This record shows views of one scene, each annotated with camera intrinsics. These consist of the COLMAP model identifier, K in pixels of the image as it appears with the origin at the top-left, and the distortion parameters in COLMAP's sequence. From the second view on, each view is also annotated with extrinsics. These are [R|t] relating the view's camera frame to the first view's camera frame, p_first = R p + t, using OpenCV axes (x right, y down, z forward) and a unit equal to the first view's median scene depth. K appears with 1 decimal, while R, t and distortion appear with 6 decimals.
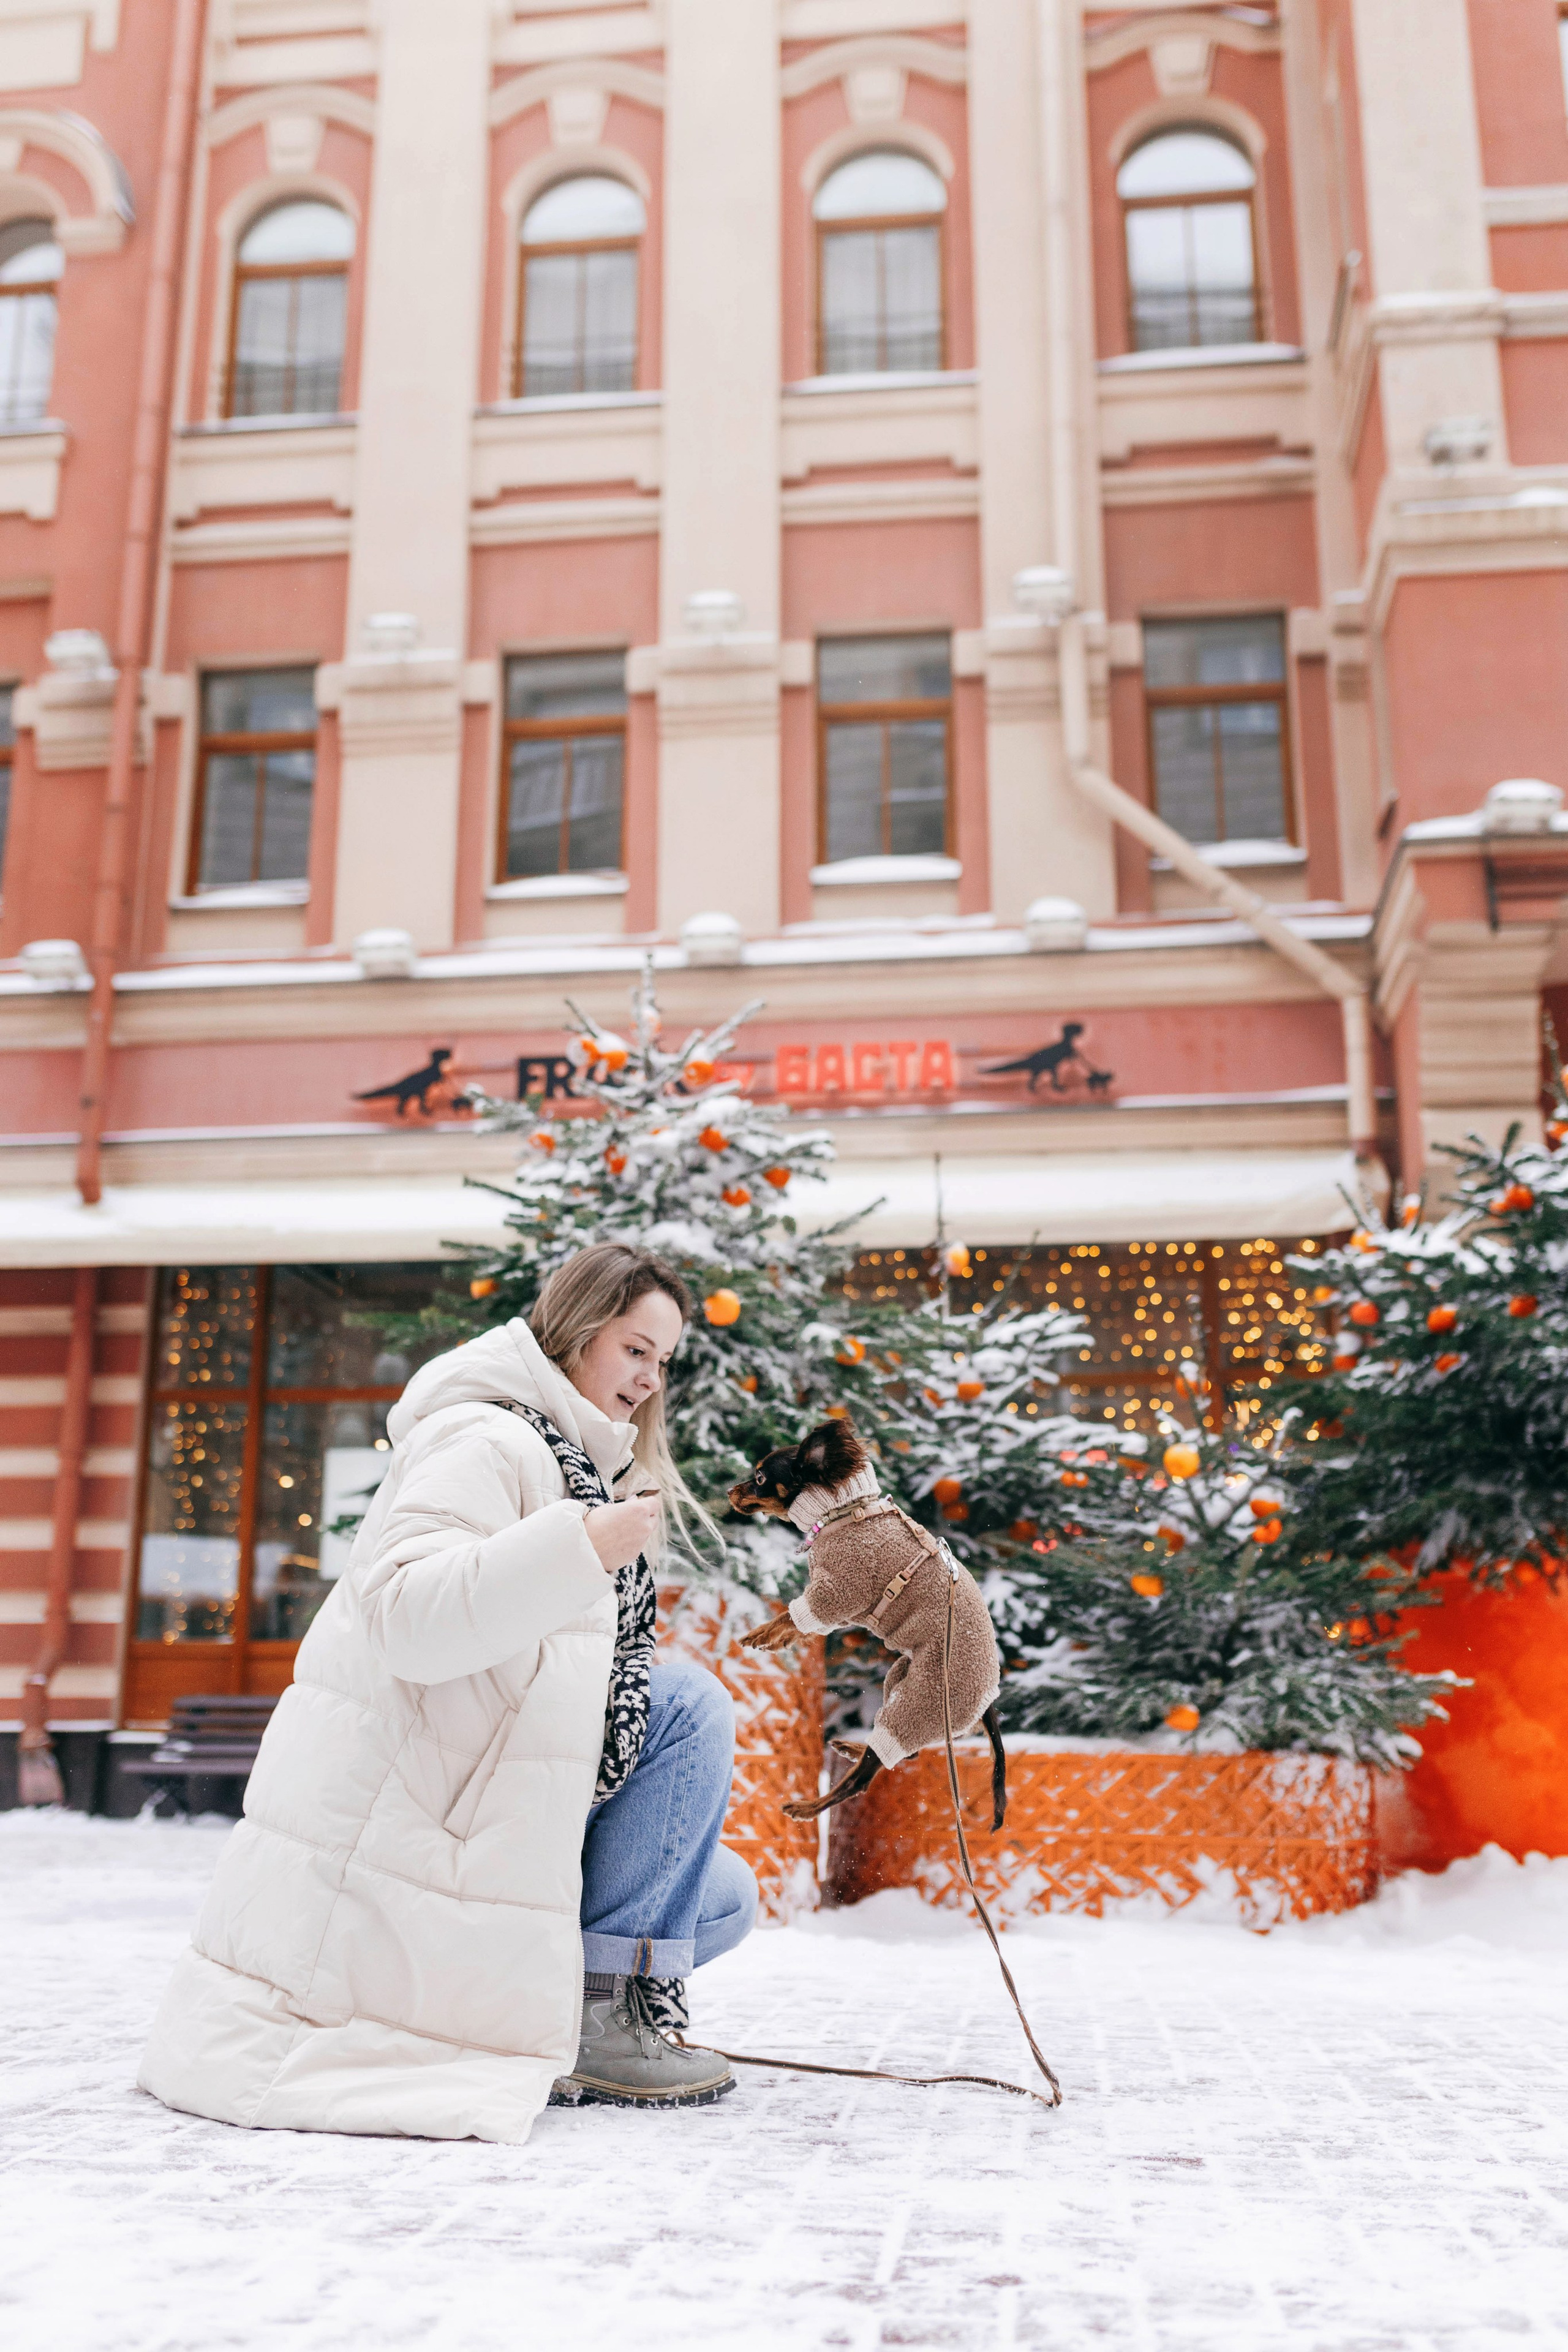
lens RADIAL K [[2198.7, 0, 784.0], [0, 2198.7, 1176.0], [0, 0, 1]] dist [0.009397, 0.010785]
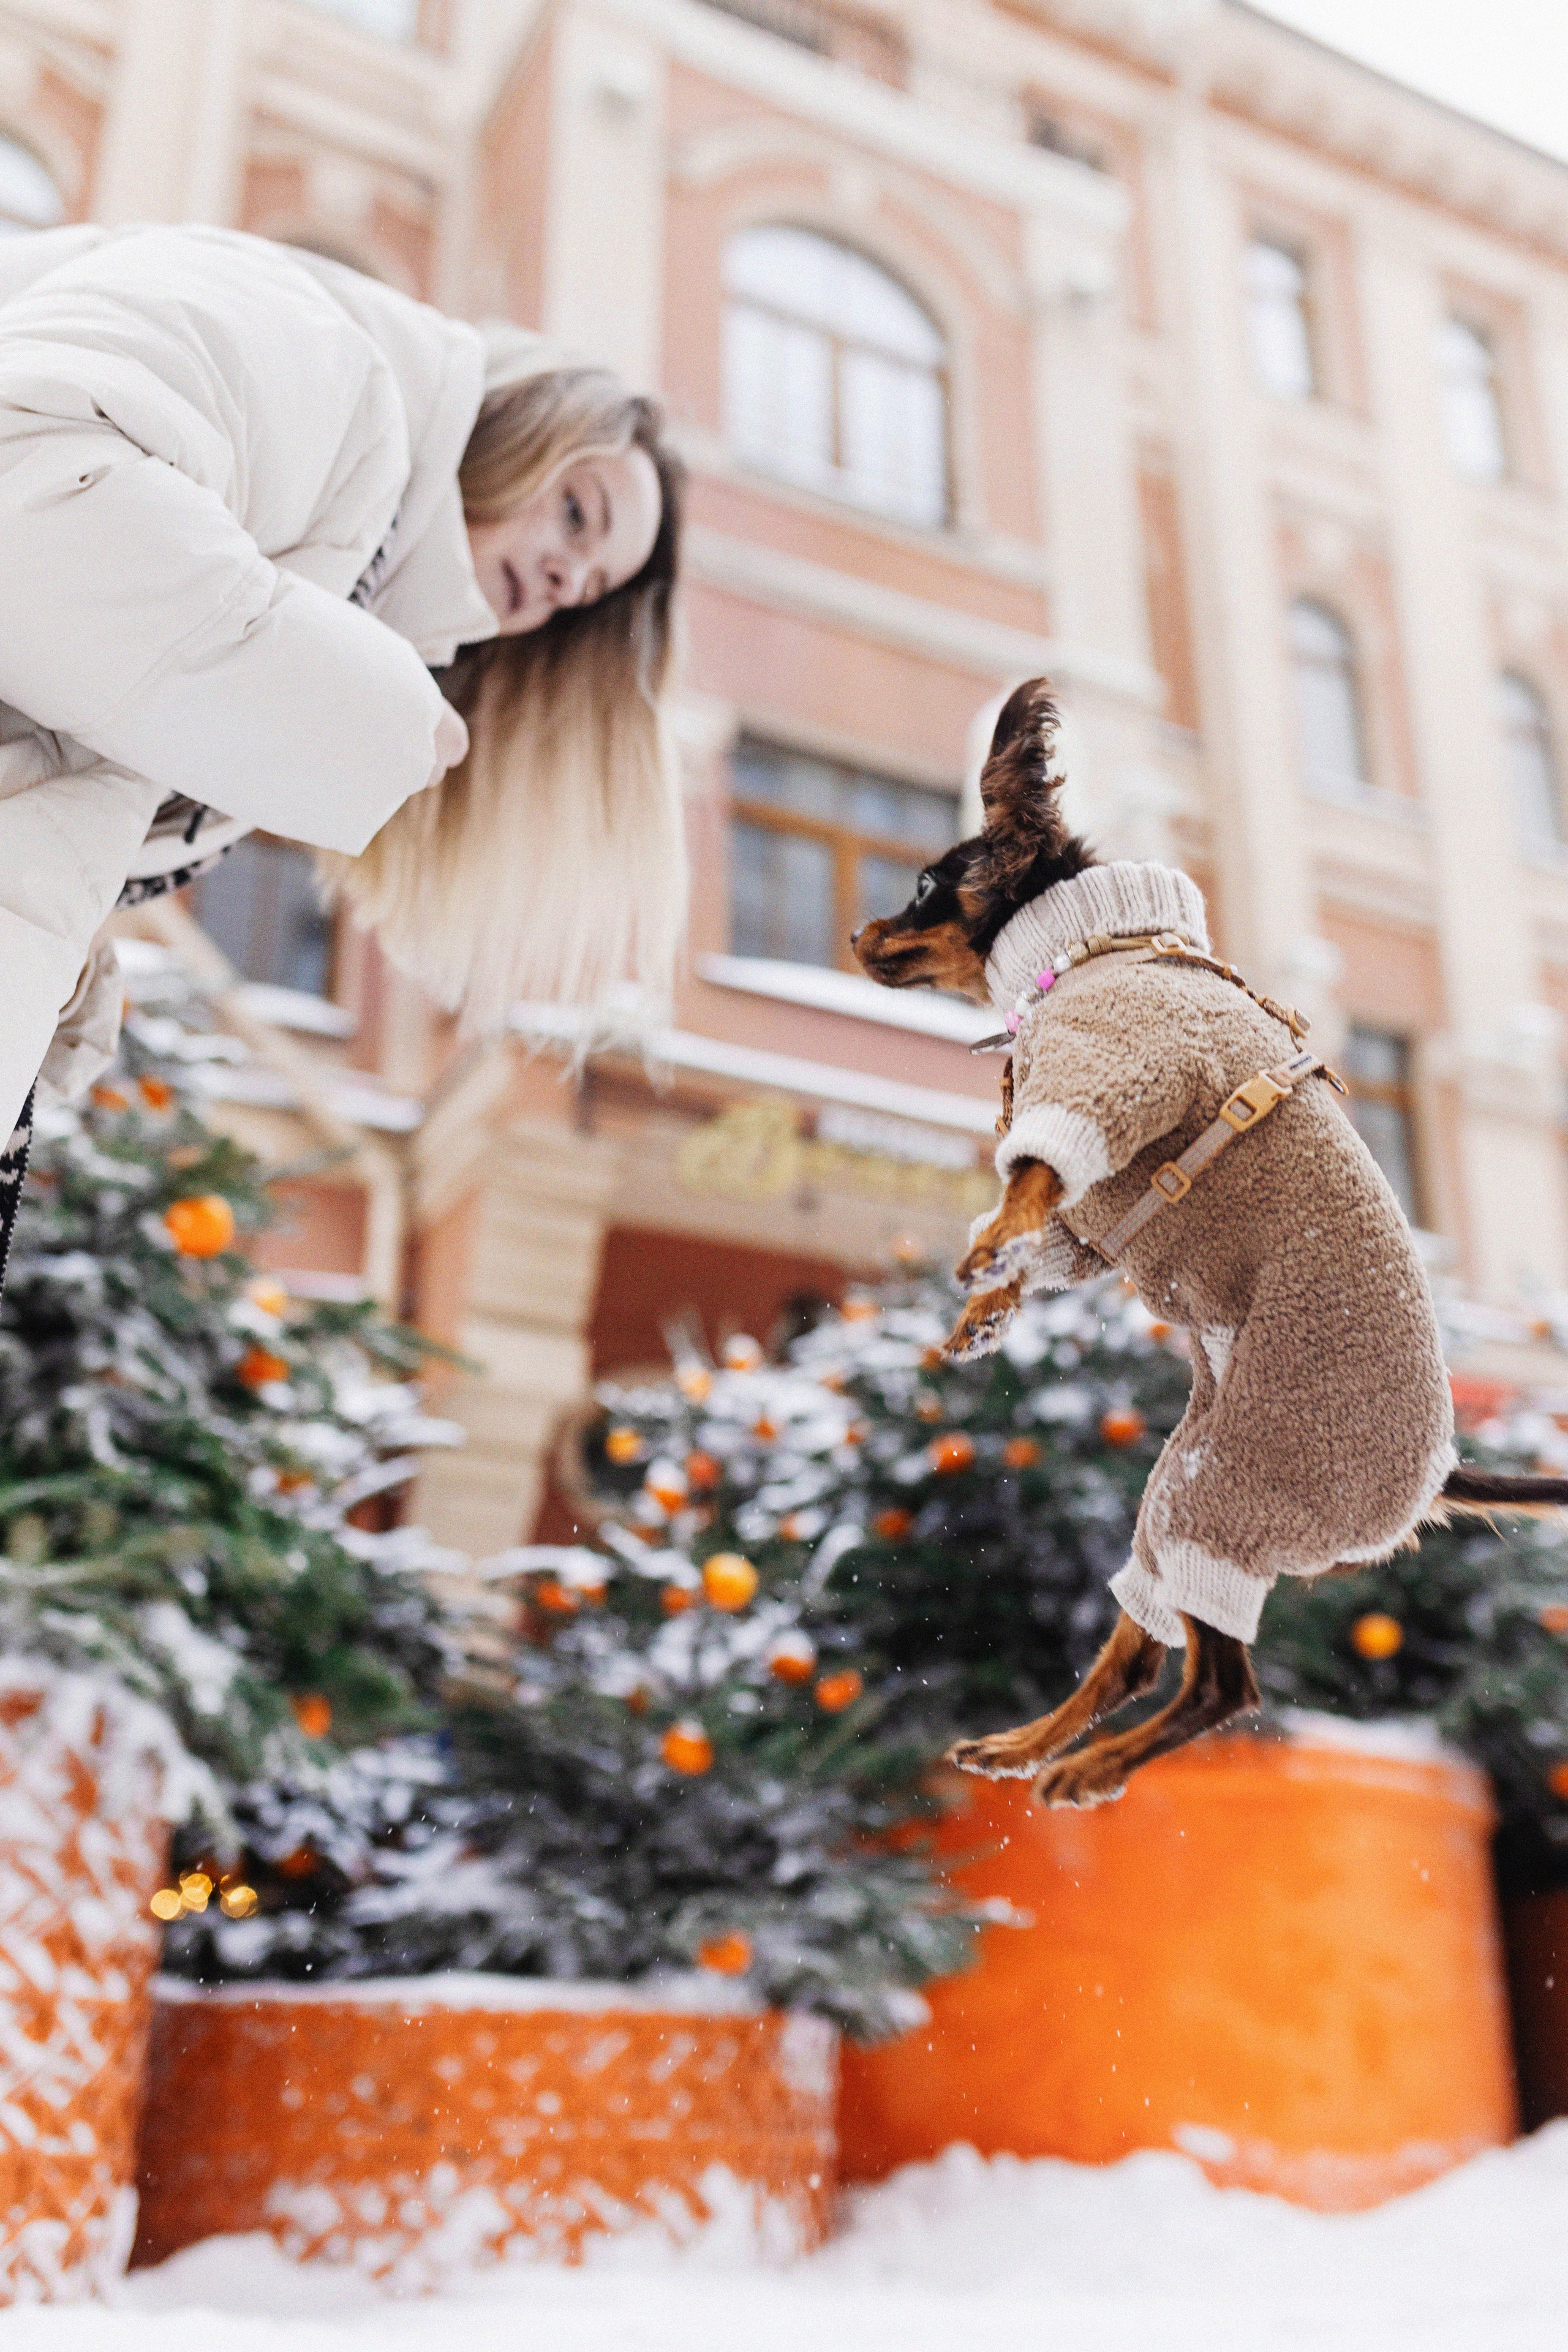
lens RADIAL K [[2218.3, 0, 778.9], [0, 2218.3, 1212.9], [0, 0, 1]] dist [-0.008688, -0.003246]
pose [[0.828718, 0.199631, 0.522851, -0.196440], [-0.135357, 0.977978, -0.158864, 0.123344], [-0.543051, 0.060882, 0.837490, 0.387620]]
